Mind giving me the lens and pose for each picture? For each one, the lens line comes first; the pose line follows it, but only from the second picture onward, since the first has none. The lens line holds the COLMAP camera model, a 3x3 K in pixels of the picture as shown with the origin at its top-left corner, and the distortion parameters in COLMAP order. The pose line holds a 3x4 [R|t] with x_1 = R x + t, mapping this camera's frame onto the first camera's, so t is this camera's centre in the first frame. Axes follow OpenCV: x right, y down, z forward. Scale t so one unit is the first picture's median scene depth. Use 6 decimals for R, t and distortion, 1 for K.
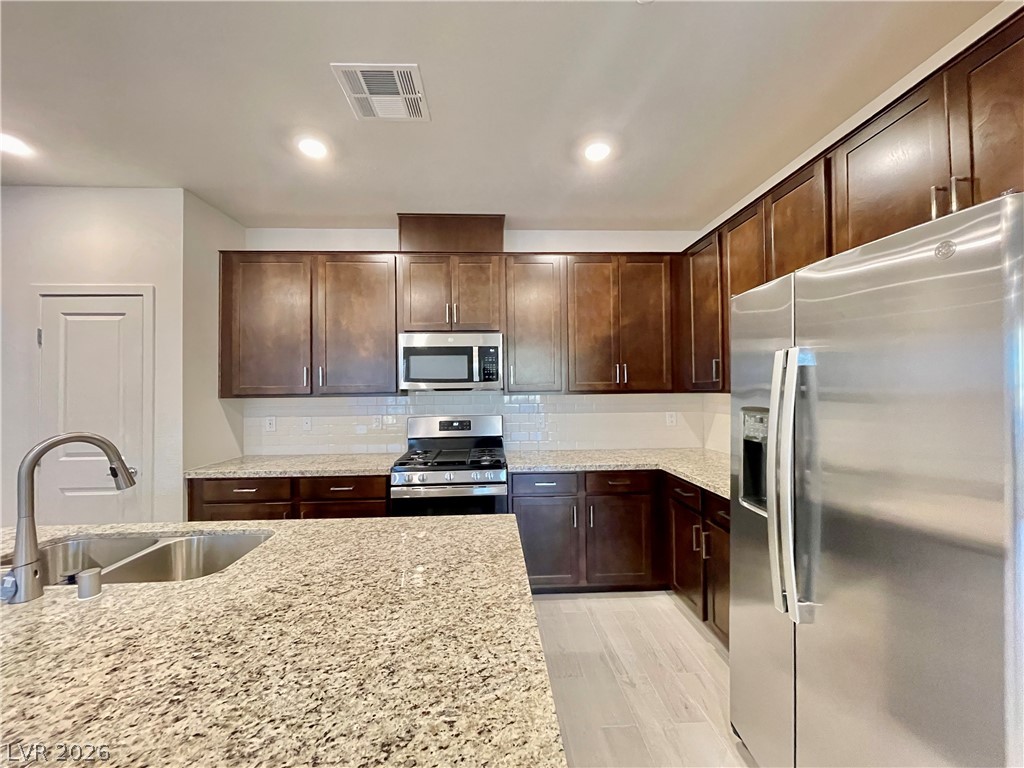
lens RADIAL K [[411.9, 0, 512.0], [0, 411.9, 384.0], [0, 0, 1]] dist [-0.001211, -0.000919]
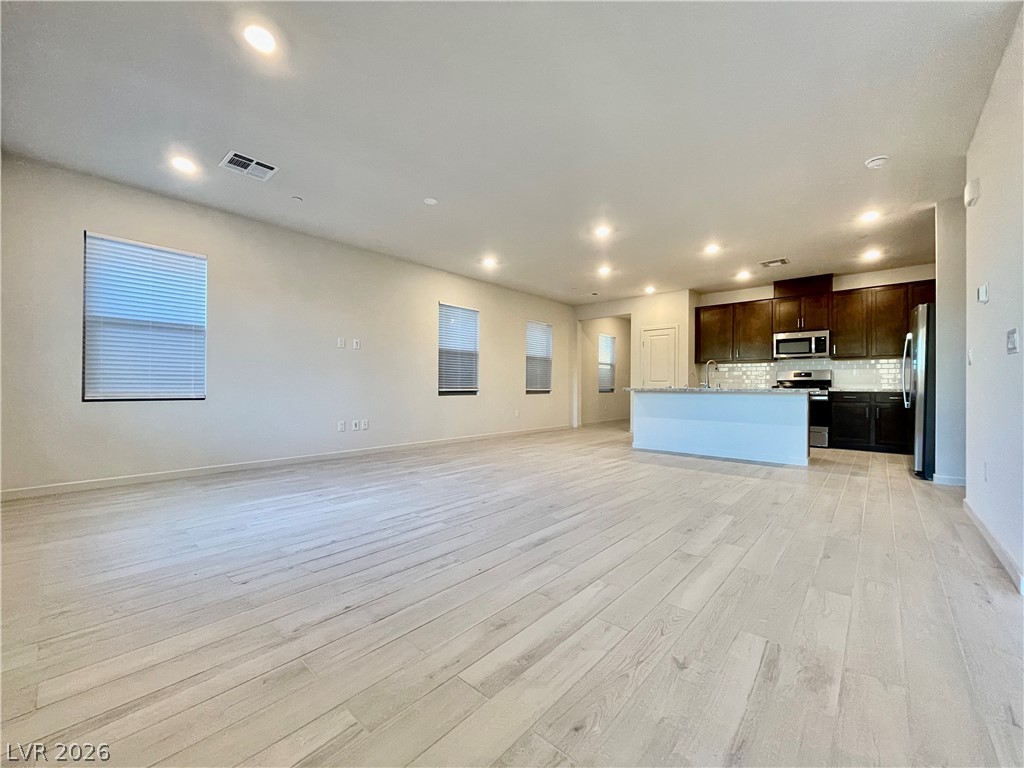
lens RADIAL K [[411.9, 0, 512.0], [0, 411.9, 384.0], [0, 0, 1]] dist [-0.001211, -0.000919]
pose [[0.710538, 0.011225, -0.703569, 0.322134], [0.000423, 0.999866, 0.016379, 0.124180], [0.703659, -0.011935, 0.710438, -1.732189]]
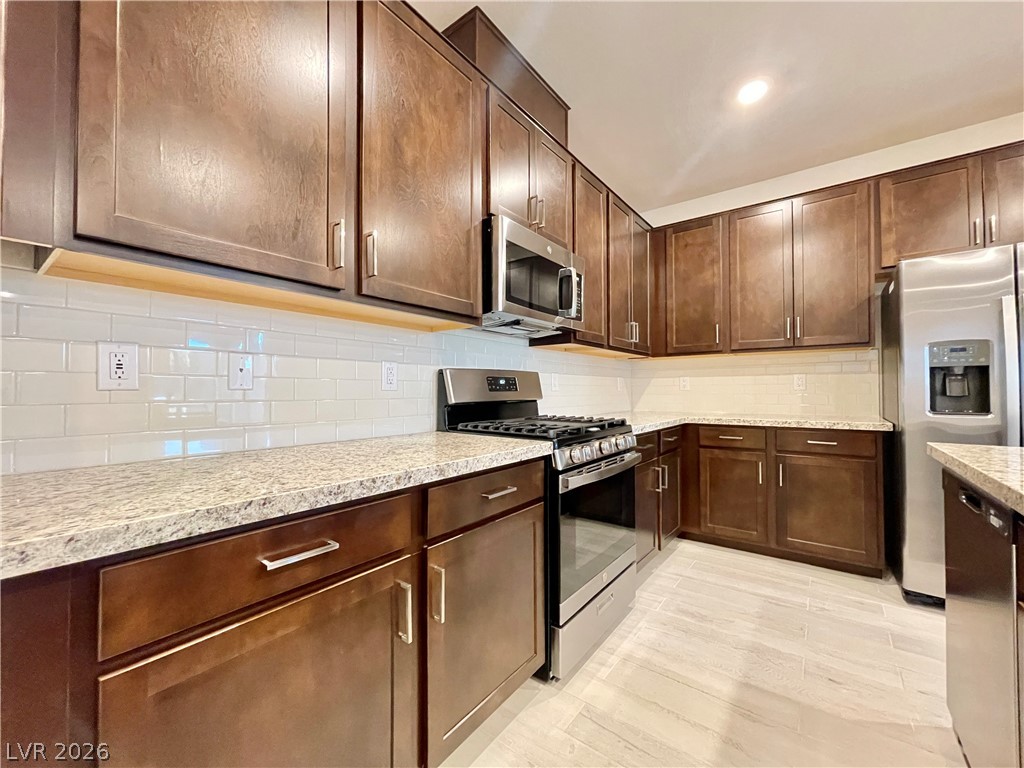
lens RADIAL K [[413.2, 0, 508.1], [0, 413.2, 384.6], [0, 0, 1]] dist [0.001826, 0.000657]
pose [[0.648841, 0.021061, 0.760632, -0.703136], [-0.017669, 0.999764, -0.012610, 0.121191], [-0.760719, -0.005257, 0.649061, 0.617888]]
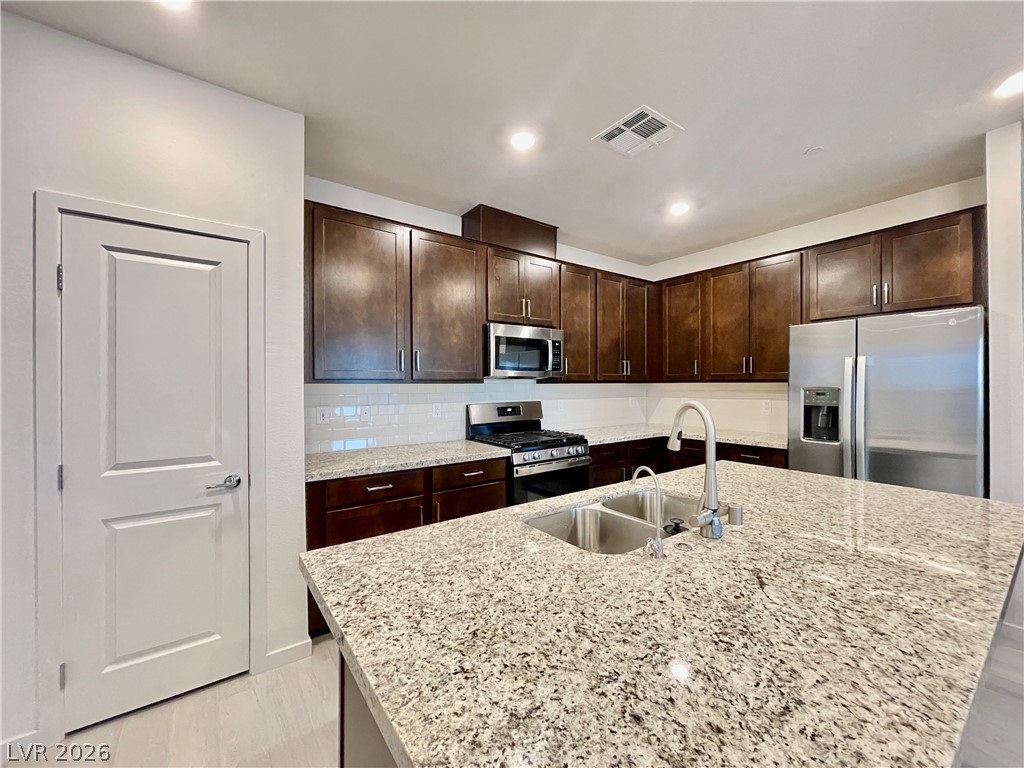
lens RADIAL K [[413.2, 0, 508.1], [0, 413.2, 384.6], [0, 0, 1]] dist [0.001826, 0.000657]
pose [[0.836427, 0.007825, 0.548023, -0.811390], [-0.015332, 0.999841, 0.009124, 0.023499], [-0.547864, -0.016033, 0.836414, 0.102655]]
